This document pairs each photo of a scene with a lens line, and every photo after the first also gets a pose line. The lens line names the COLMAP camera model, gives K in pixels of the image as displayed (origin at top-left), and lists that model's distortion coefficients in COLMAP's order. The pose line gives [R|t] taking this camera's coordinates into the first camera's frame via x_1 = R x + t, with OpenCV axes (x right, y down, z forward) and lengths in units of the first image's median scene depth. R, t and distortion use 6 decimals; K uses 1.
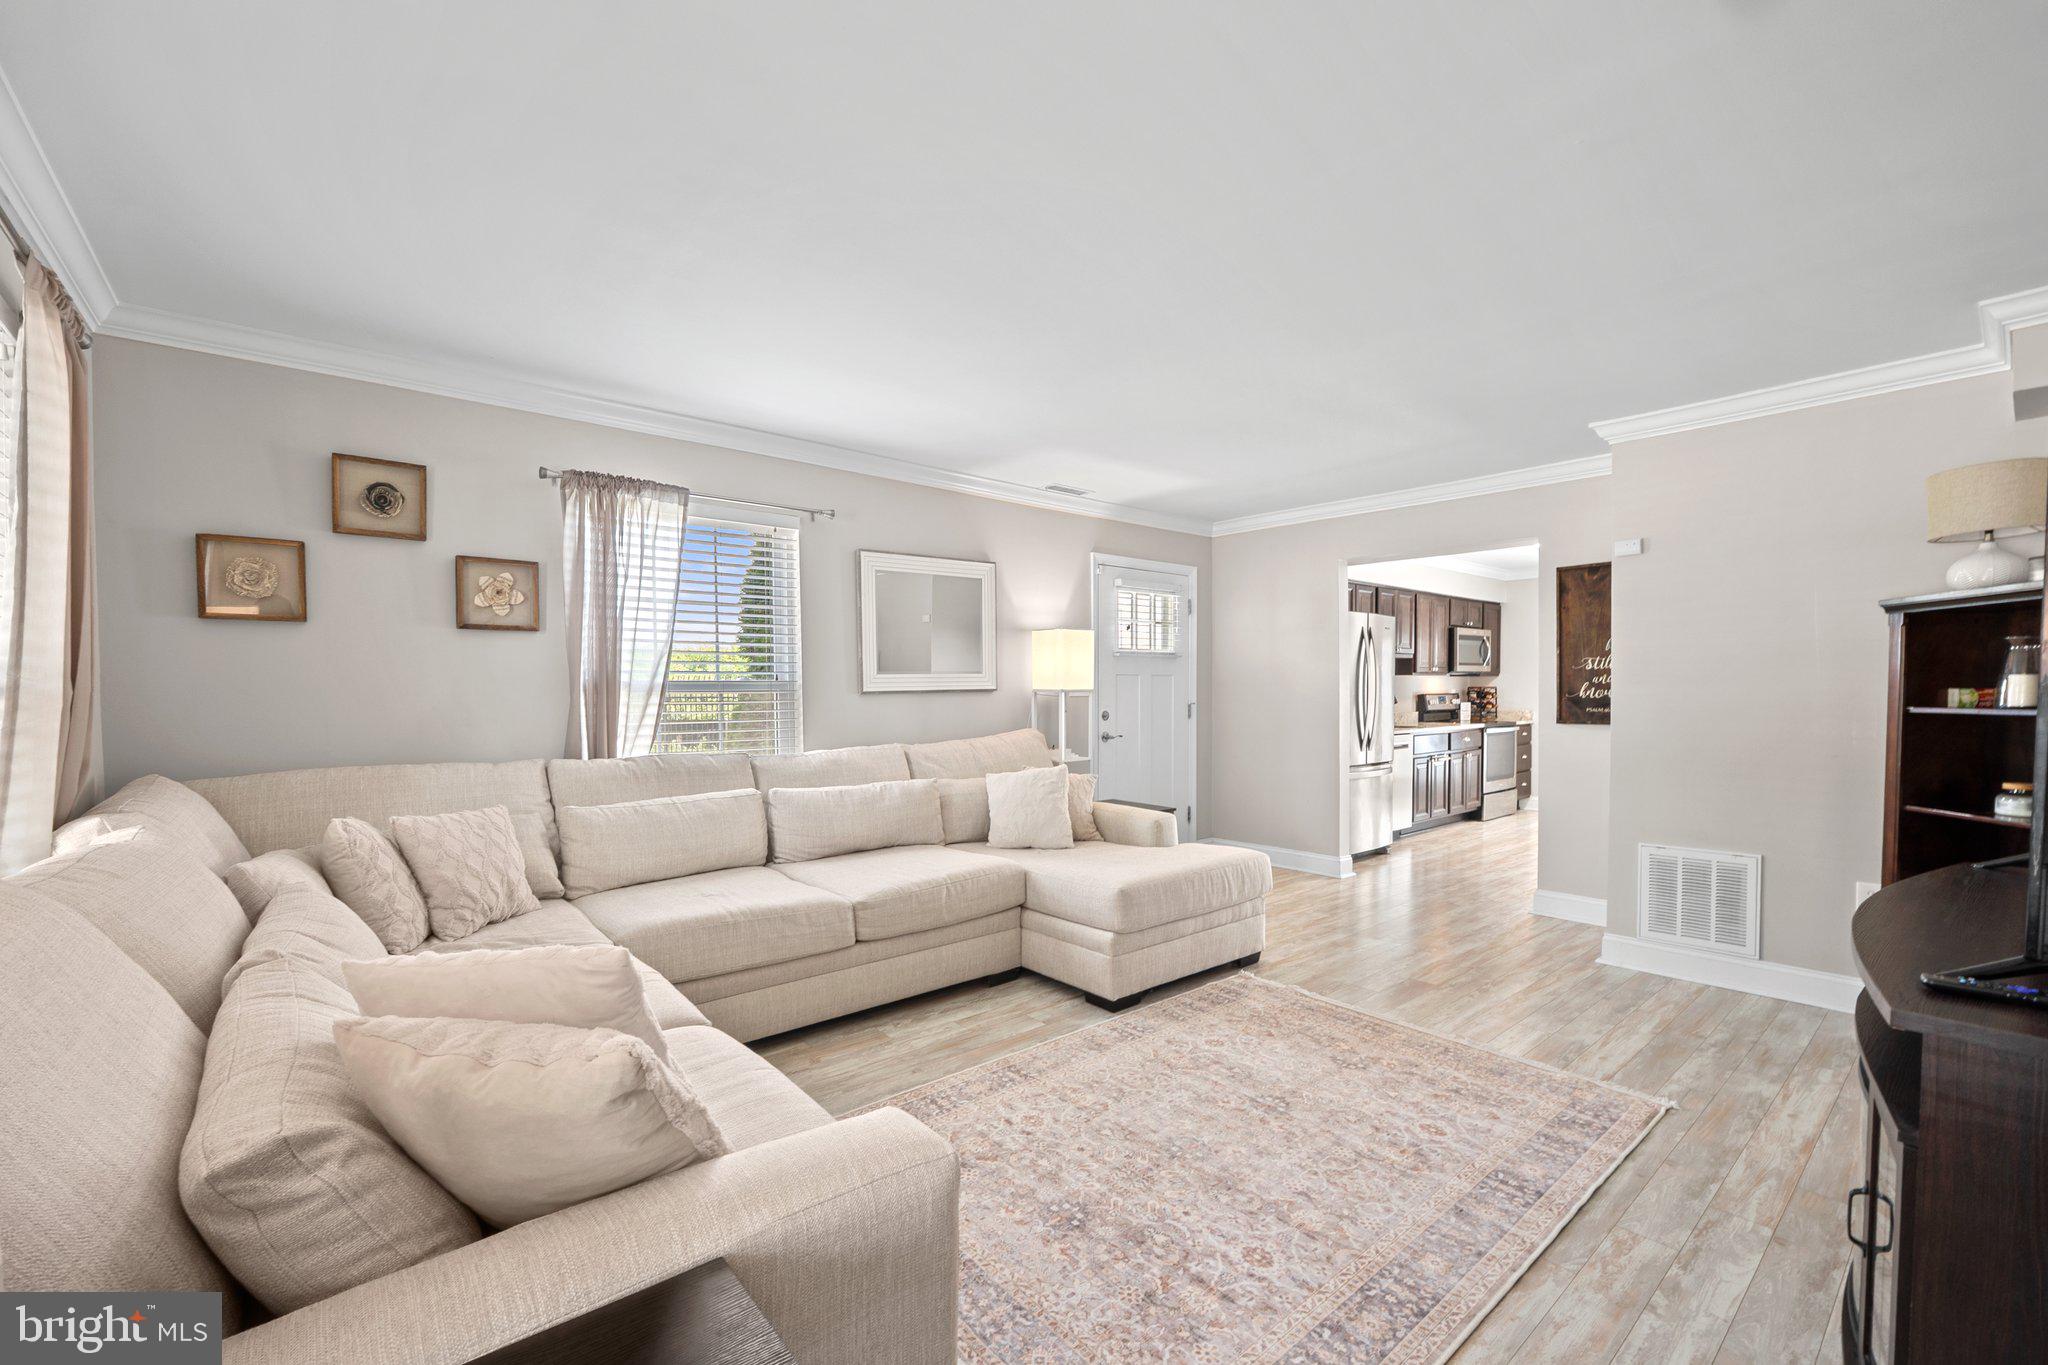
lens RADIAL K [[842.2, 0, 1036.6], [0, 842.2, 716.4], [0, 0, 1]] dist [-0.014152, 0.000837]
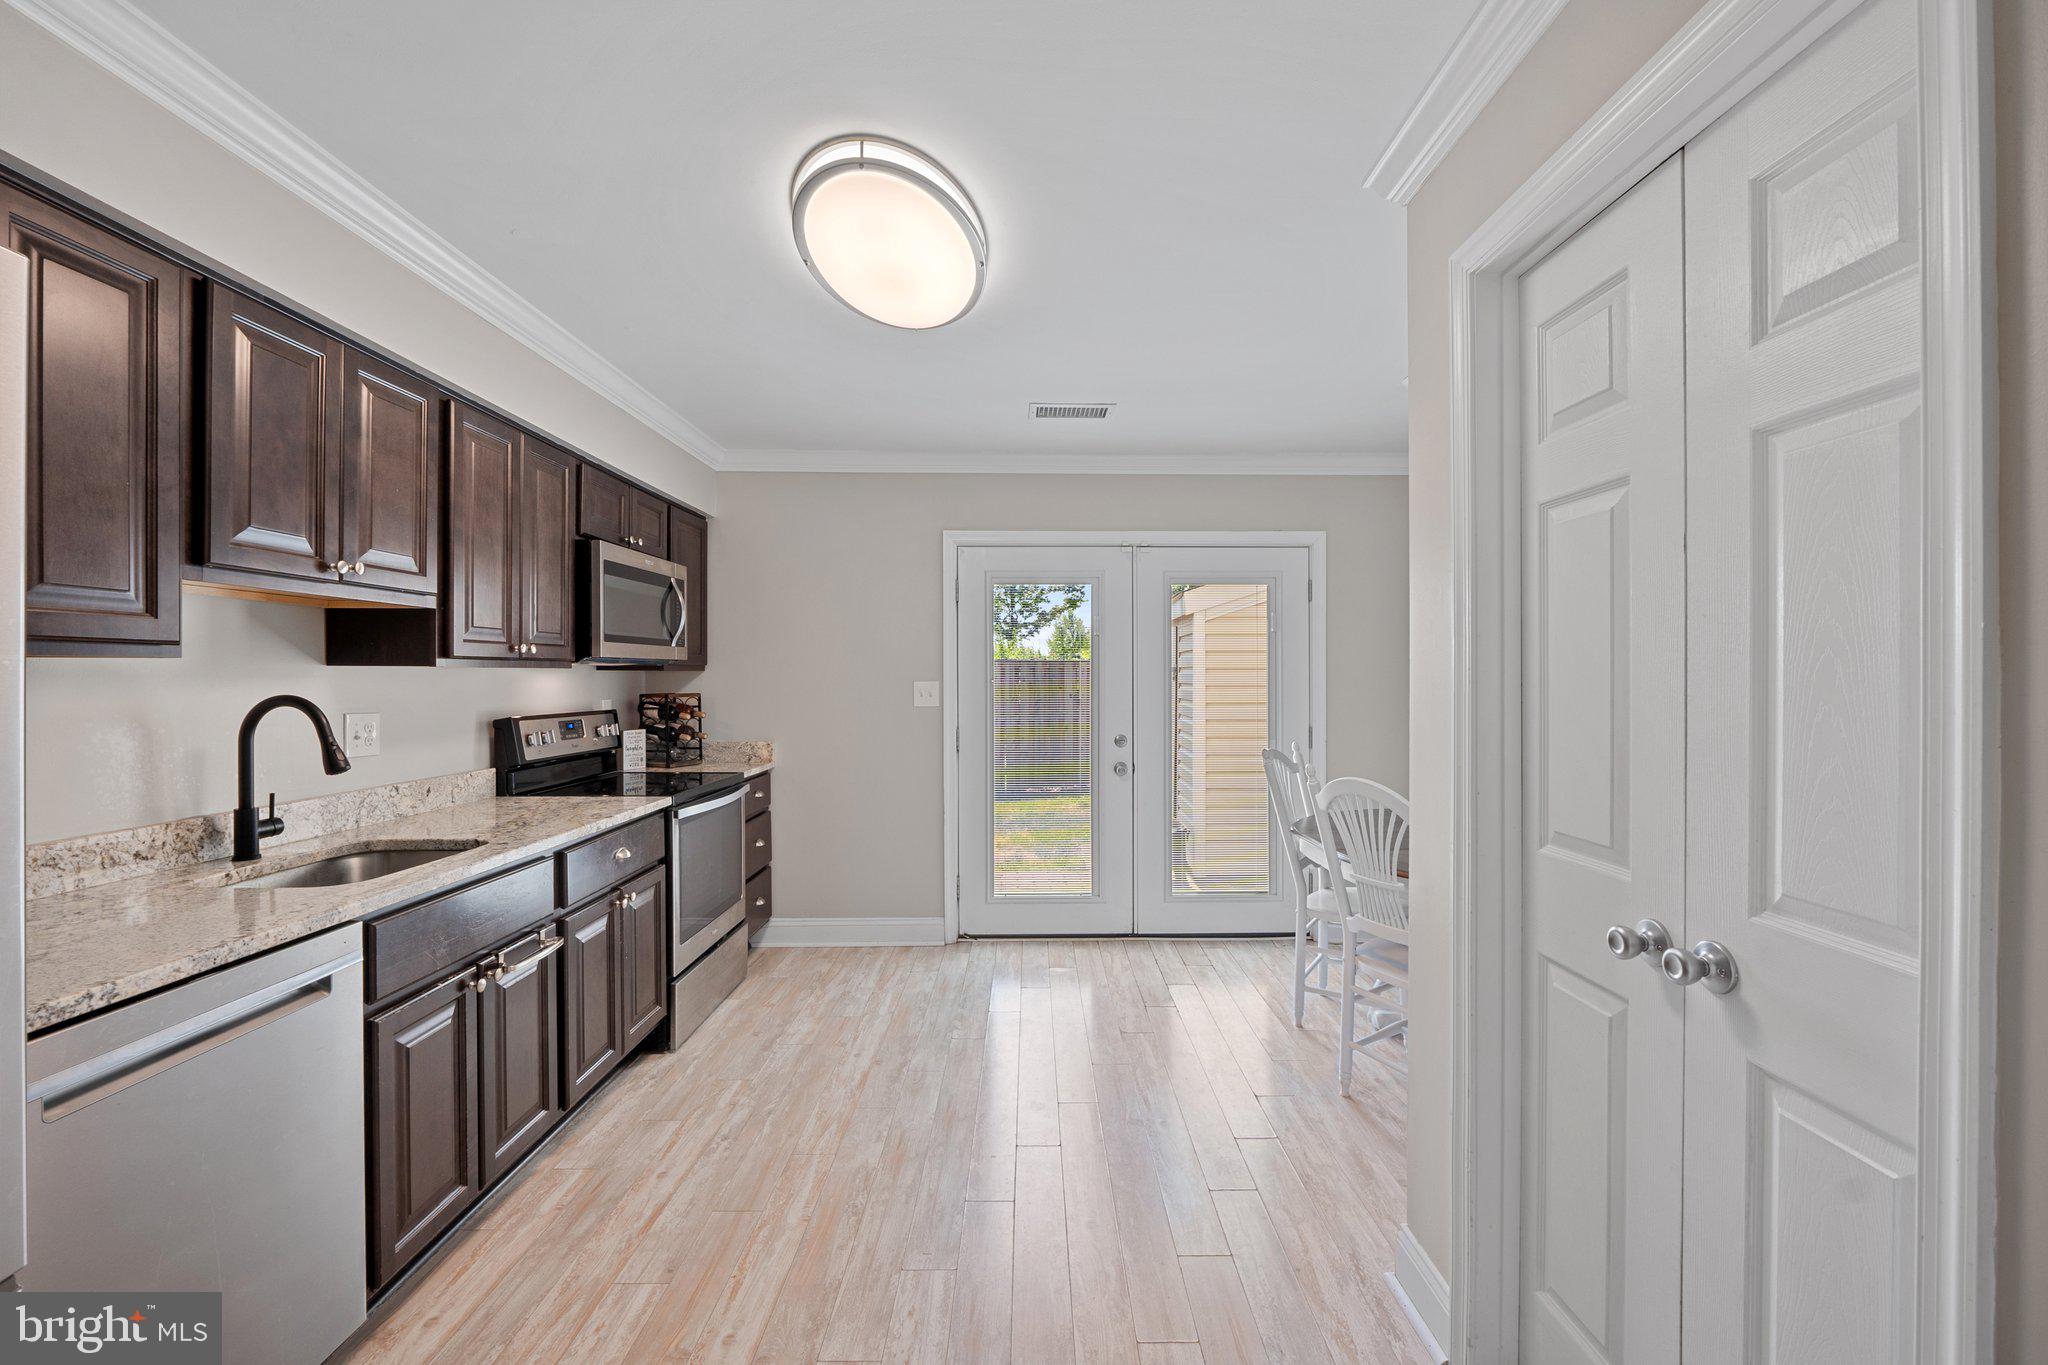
lens RADIAL K [[842.2, 0, 1027.6], [0, 842.2, 680.6], [0, 0, 1]] dist [-0.014152, 0.000837]
pose [[0.642311, 0.000942, 0.766444, 0.327194], [0.023069, 0.999522, -0.020561, -0.030487], [-0.766097, 0.030888, 0.641982, 0.597003]]
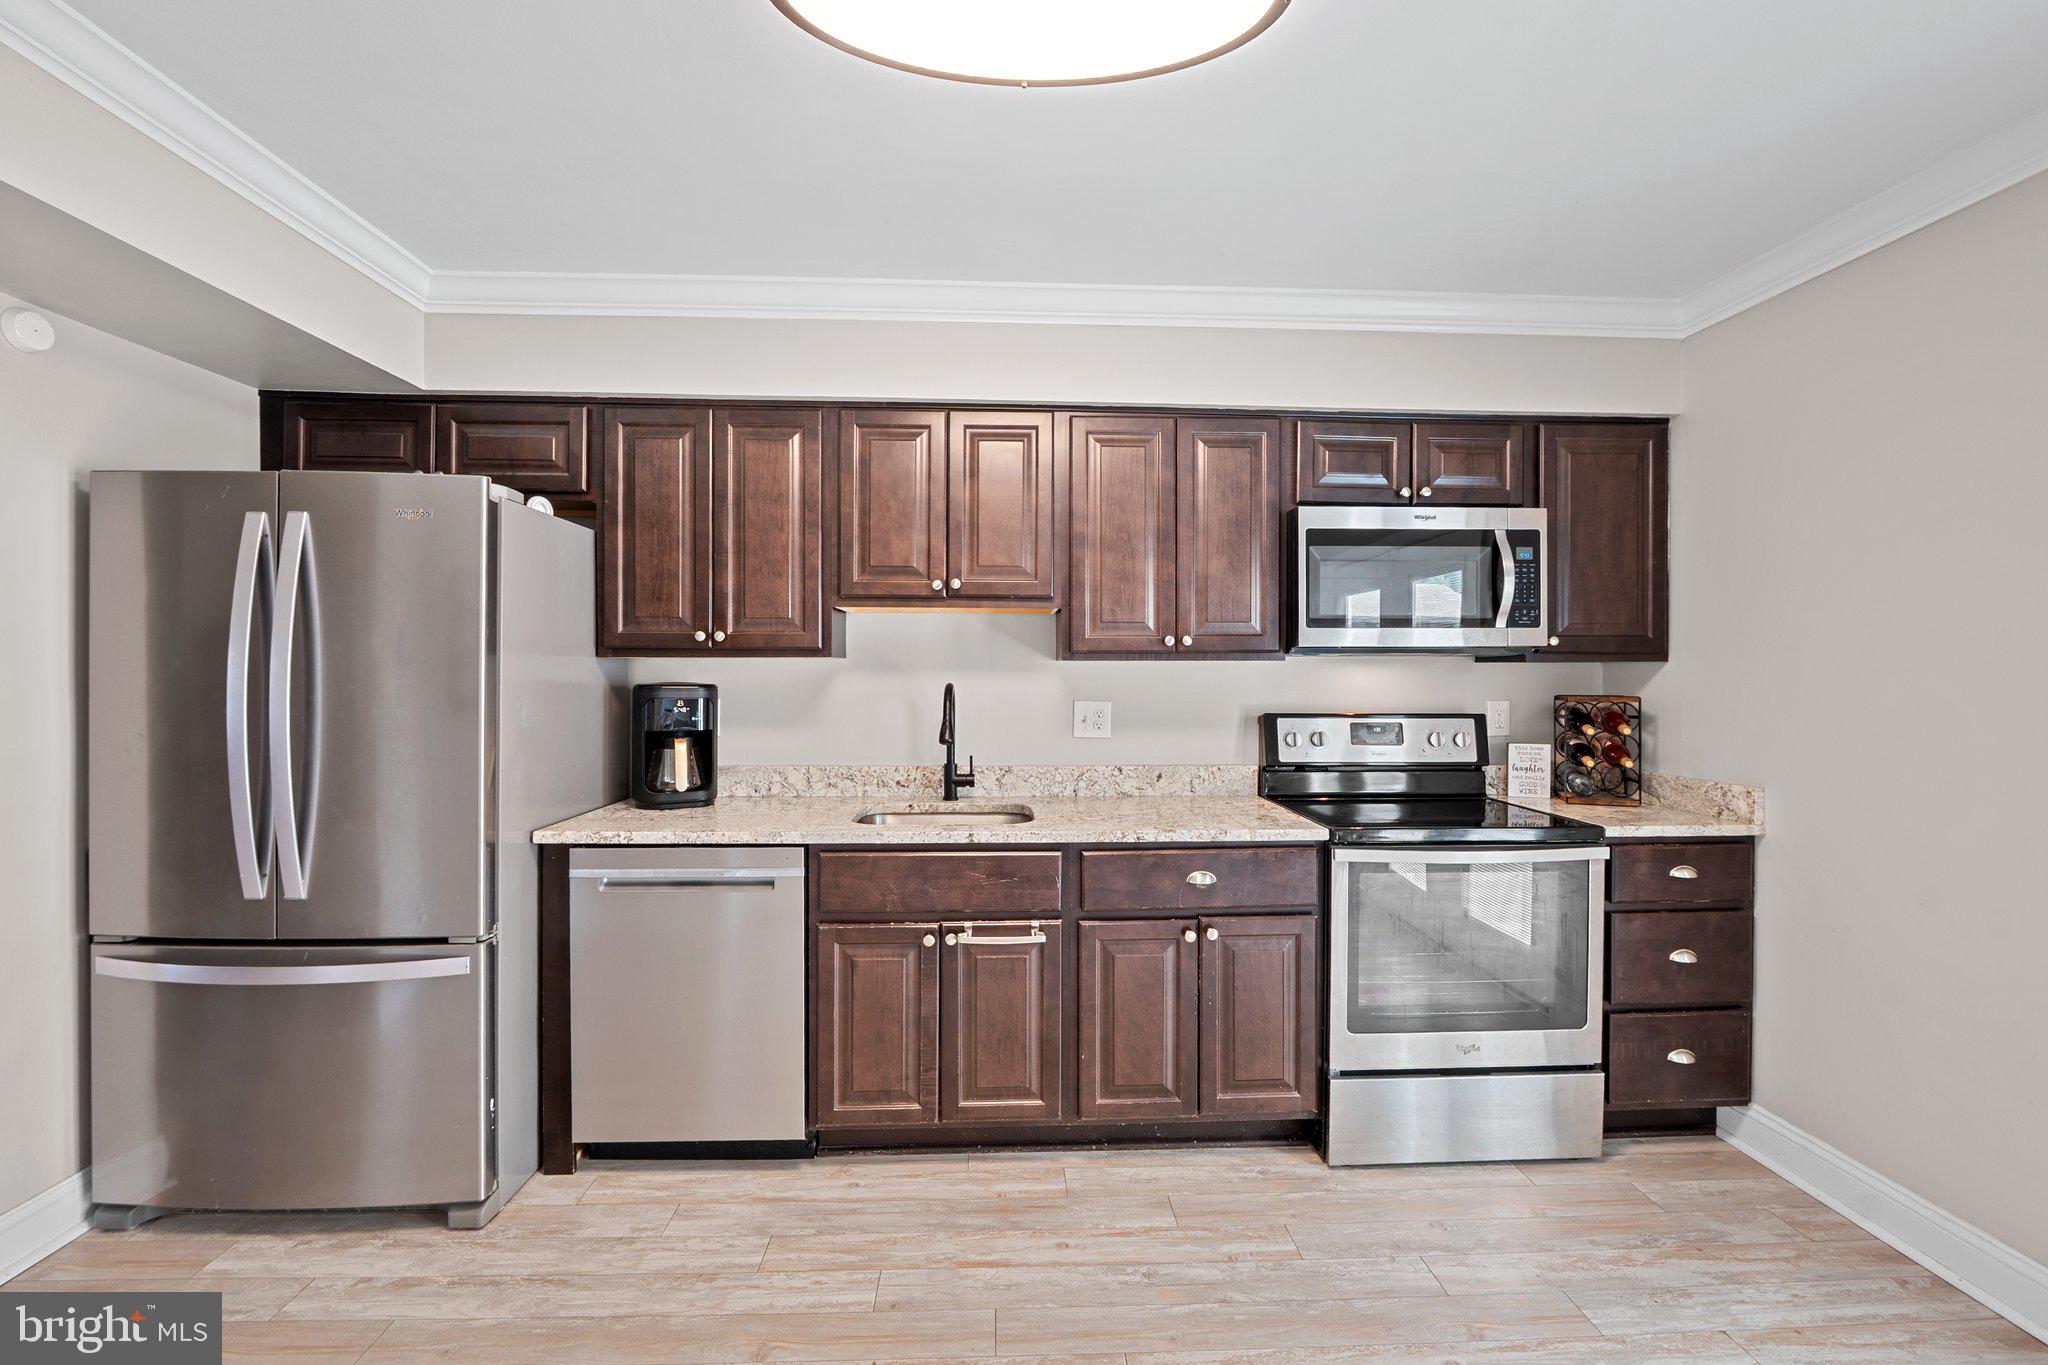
lens RADIAL K [[842.2, 0, 1022.6], [0, 842.2, 679.9], [0, 0, 1]] dist [-0.014152, 0.000837]
pose [[0.792456, 0.010309, -0.609843, 0.591801], [-0.024941, 0.999569, -0.015513, -0.033153], [0.609420, 0.027503, 0.792371, 0.669801]]
